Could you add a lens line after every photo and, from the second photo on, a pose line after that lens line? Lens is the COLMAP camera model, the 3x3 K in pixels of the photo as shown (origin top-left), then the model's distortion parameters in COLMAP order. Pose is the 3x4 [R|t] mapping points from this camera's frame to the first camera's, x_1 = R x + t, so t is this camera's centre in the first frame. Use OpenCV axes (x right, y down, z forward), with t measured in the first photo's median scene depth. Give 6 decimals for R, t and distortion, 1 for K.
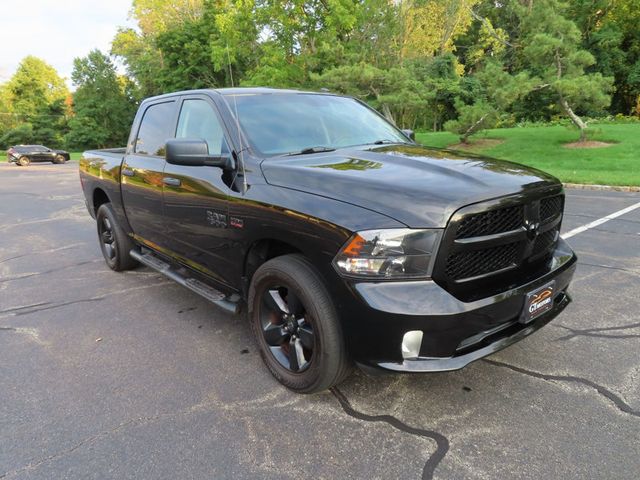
lens RADIAL K [[463.0, 0, 320.0], [0, 463.0, 240.0], [0, 0, 1]] dist [-0.014015, 0.001336]
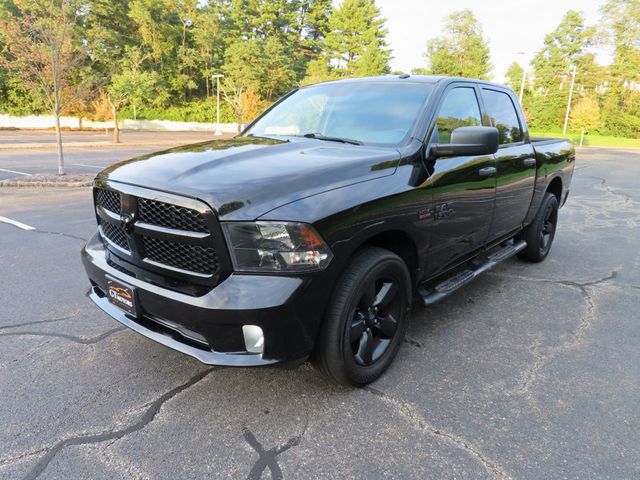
lens RADIAL K [[460.1, 0, 320.0], [0, 460.1, 240.0], [0, 0, 1]] dist [-0.000310, 0.004154]
pose [[0.163147, 0.282873, -0.945180, 0.096946], [-0.254720, 0.937613, 0.236641, -0.022075], [0.953153, 0.202149, 0.225022, 0.077052]]
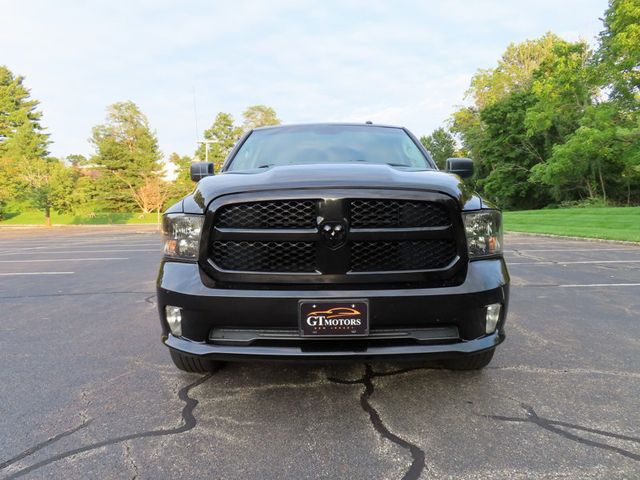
lens RADIAL K [[463.0, 0, 320.0], [0, 463.0, 240.0], [0, 0, 1]] dist [-0.014015, 0.001336]
pose [[0.760375, 0.065058, -0.646217, 0.065773], [-0.161415, 0.982682, -0.090999, 0.004847], [0.629106, 0.173502, 0.757709, 0.021213]]
